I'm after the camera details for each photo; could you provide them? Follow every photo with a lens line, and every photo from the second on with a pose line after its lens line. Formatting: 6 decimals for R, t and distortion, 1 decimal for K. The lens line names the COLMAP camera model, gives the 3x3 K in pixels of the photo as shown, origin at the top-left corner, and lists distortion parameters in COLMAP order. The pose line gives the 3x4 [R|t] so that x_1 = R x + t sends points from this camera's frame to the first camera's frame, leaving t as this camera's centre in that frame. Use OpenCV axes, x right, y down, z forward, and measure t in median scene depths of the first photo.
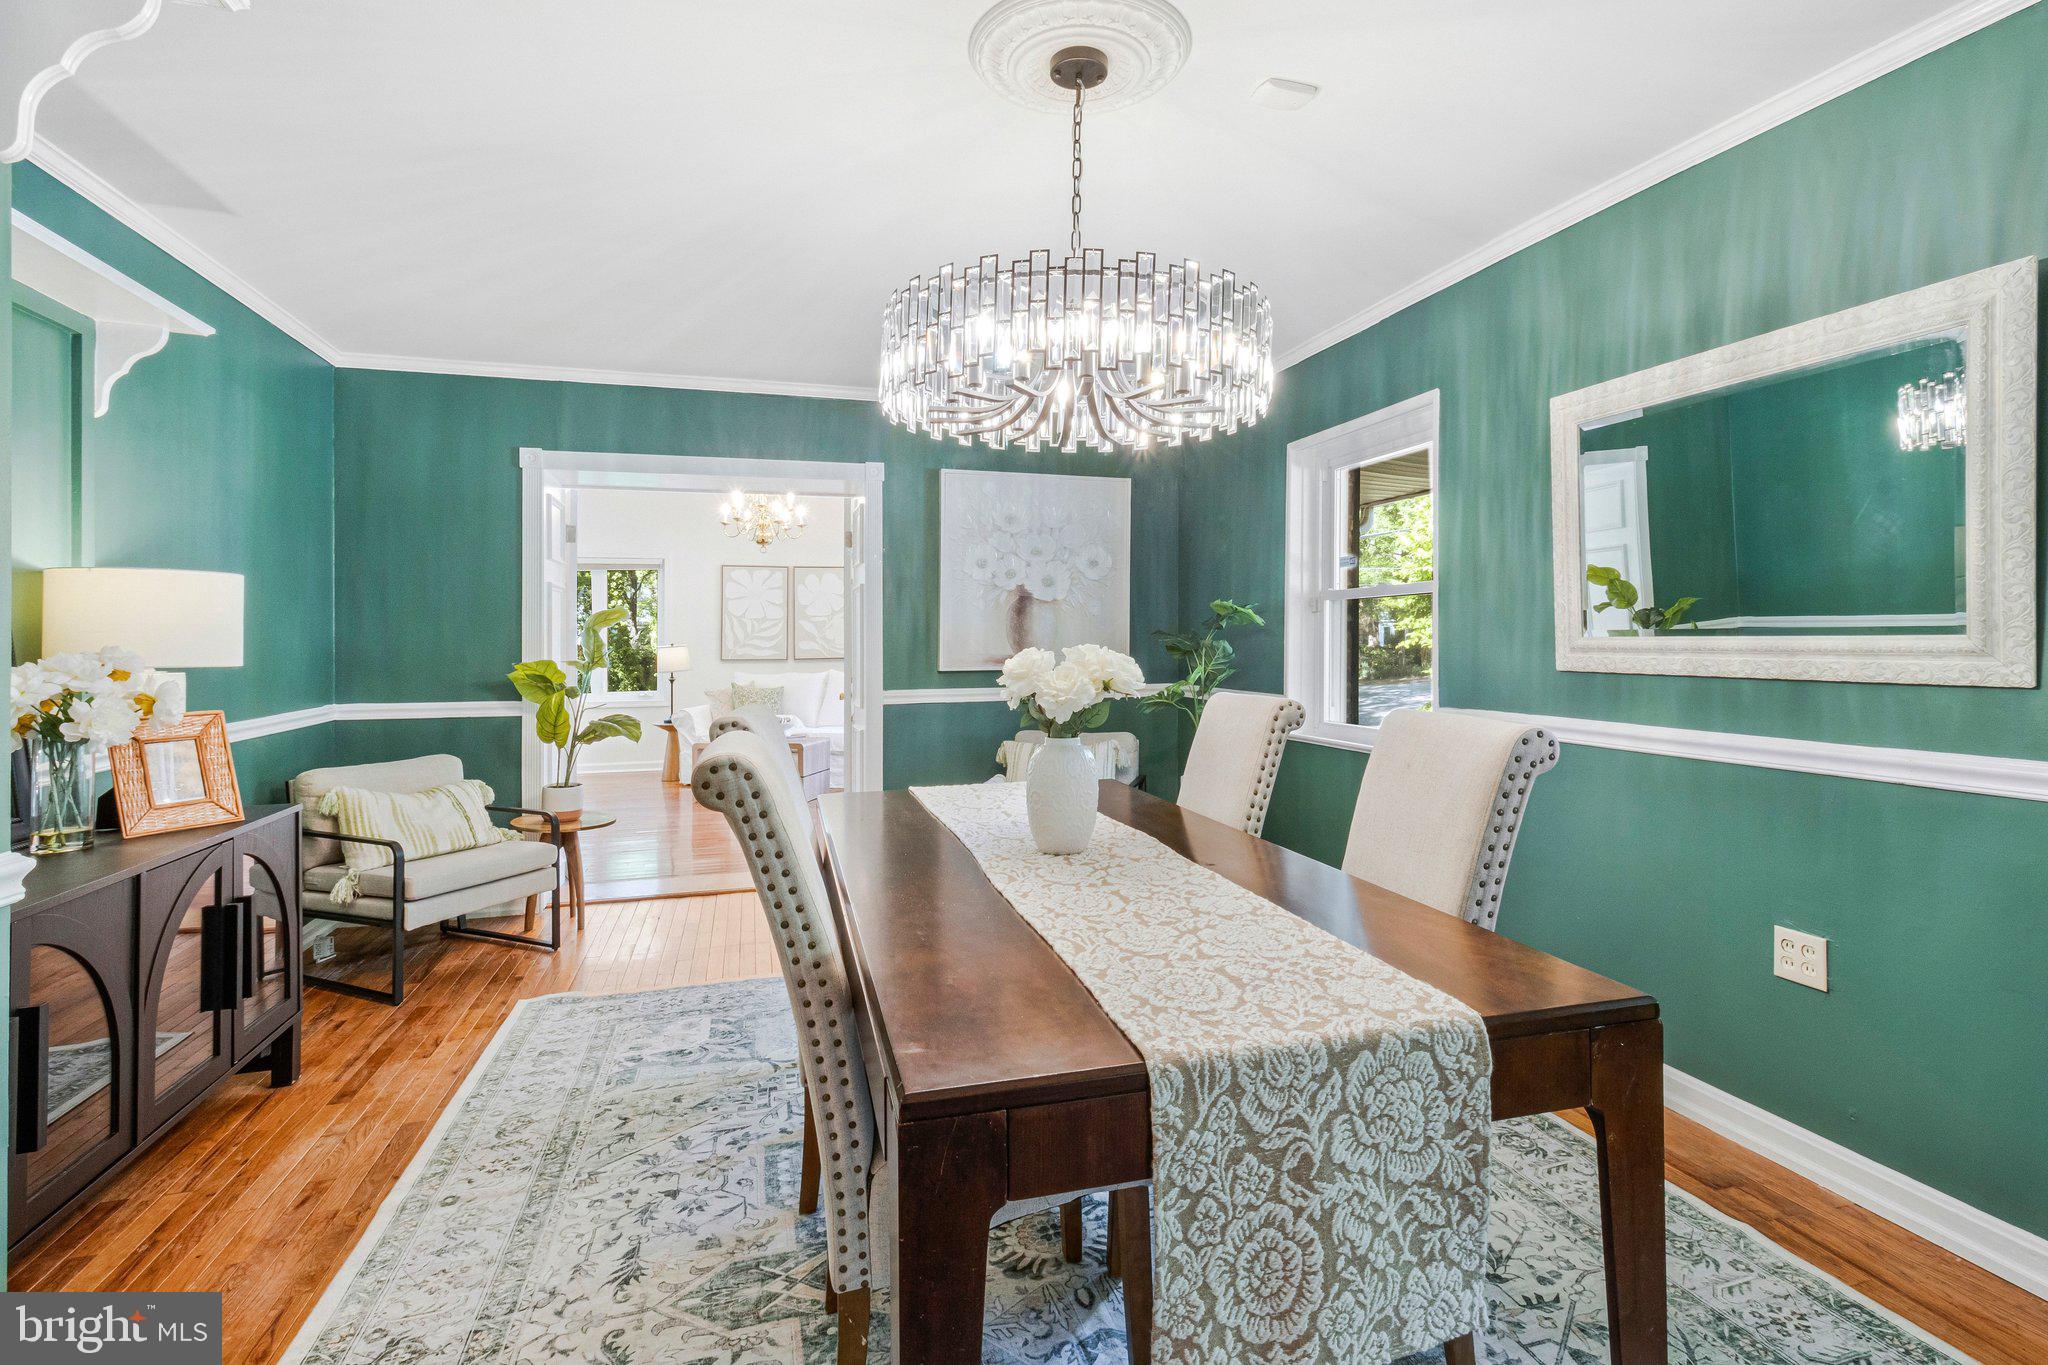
lens RADIAL K [[969.9, 0, 1033.0], [0, 969.9, 606.6], [0, 0, 1]] dist [0.000159, 0.000744]
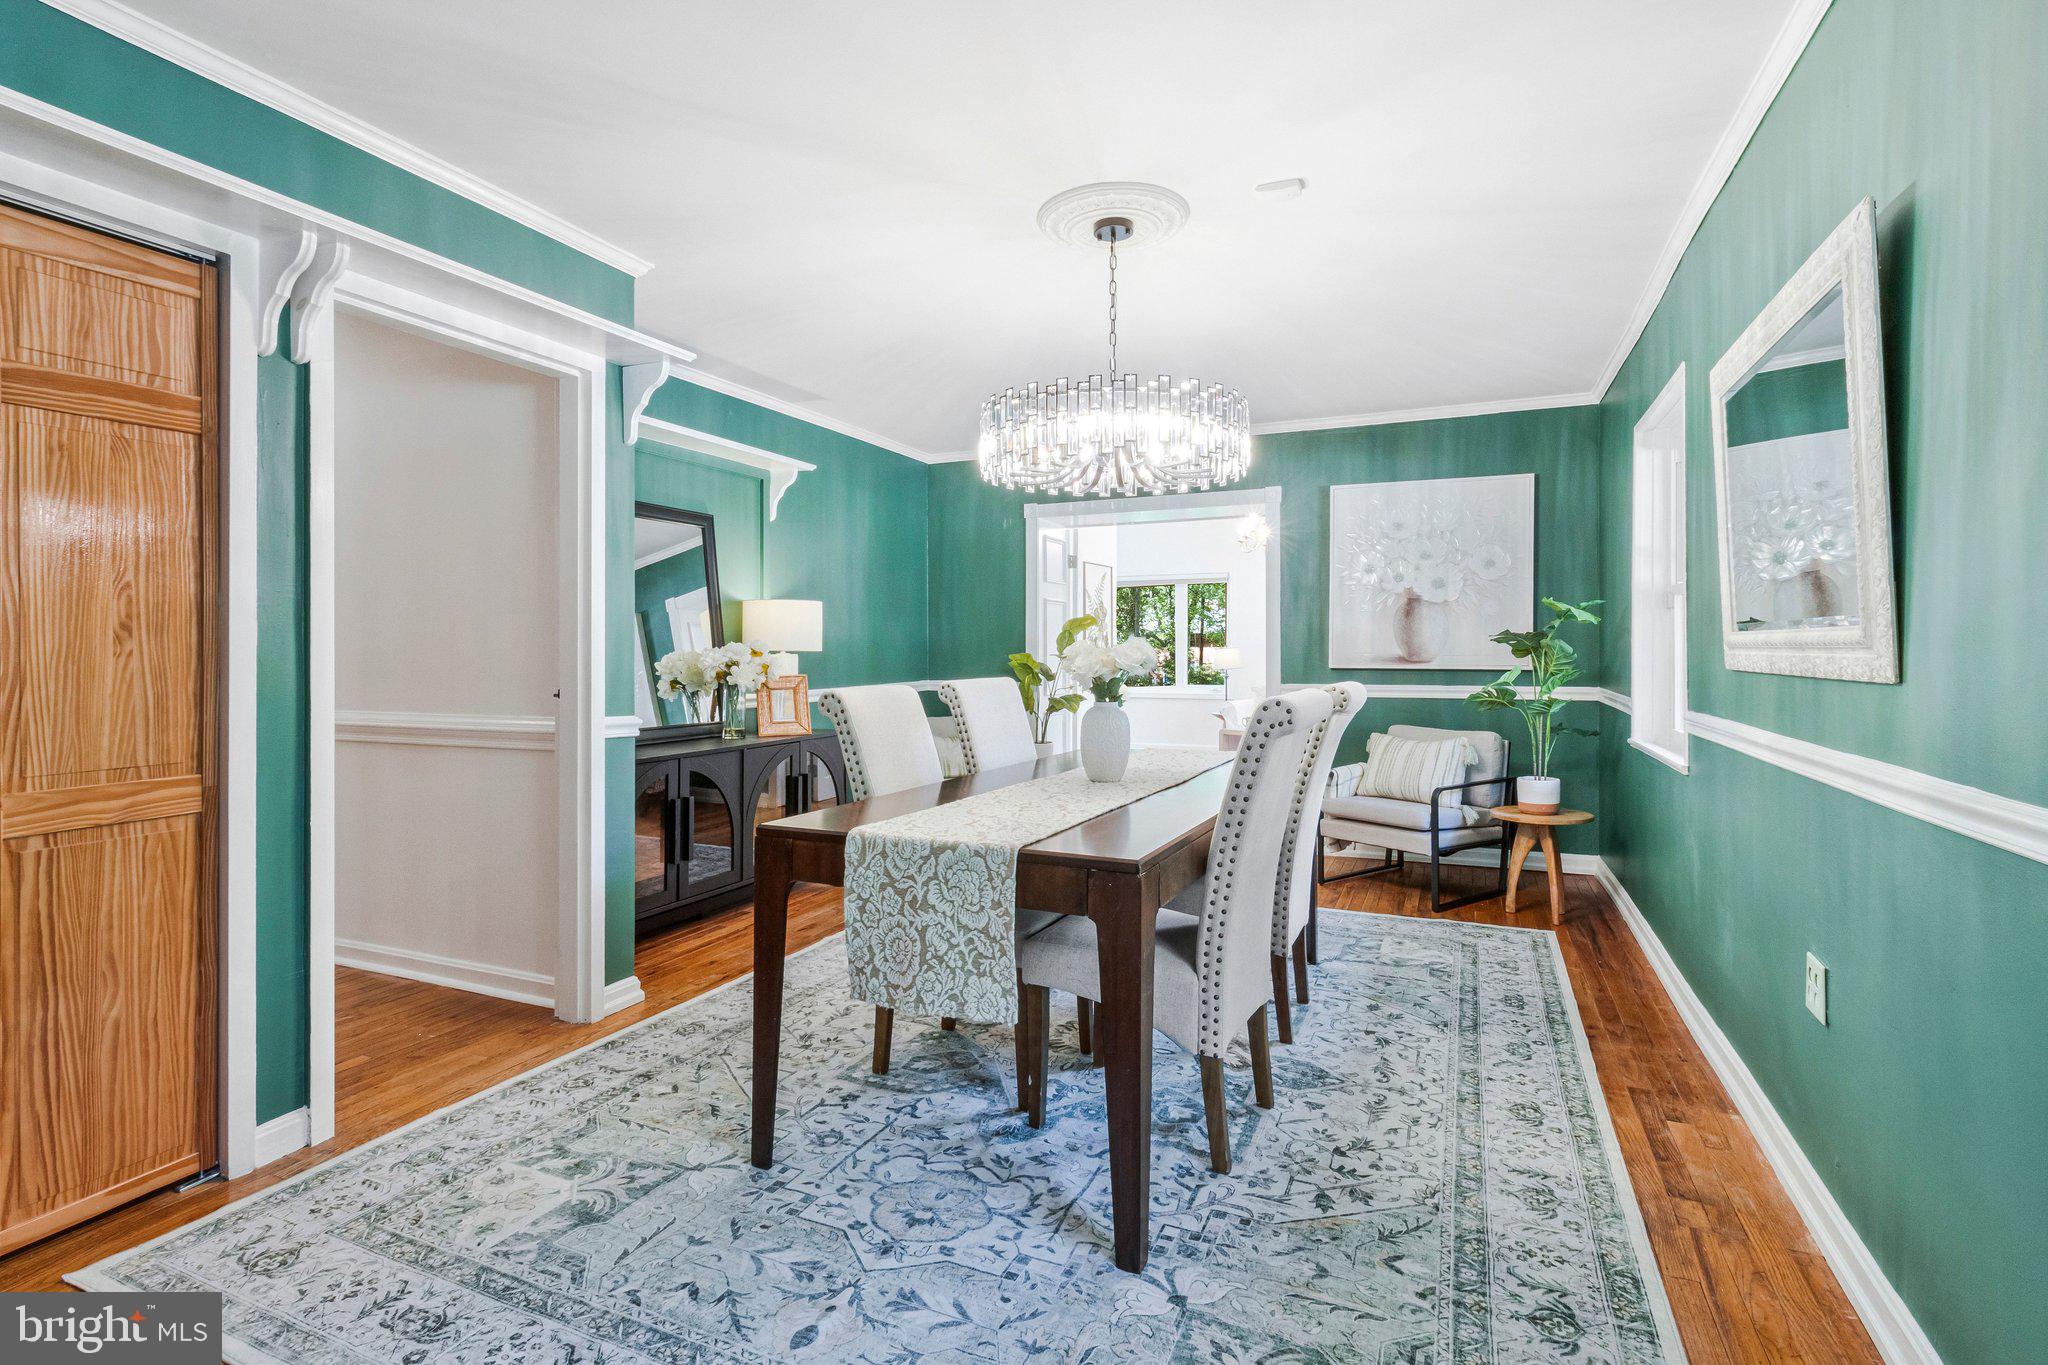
lens RADIAL K [[969.9, 0, 1033.0], [0, 969.9, 606.6], [0, 0, 1]] dist [0.000159, 0.000744]
pose [[0.760024, -0.021589, -0.649537, 1.658505], [0.017934, 0.999764, -0.012246, 0.016687], [0.649648, -0.002342, 0.760232, -0.303380]]
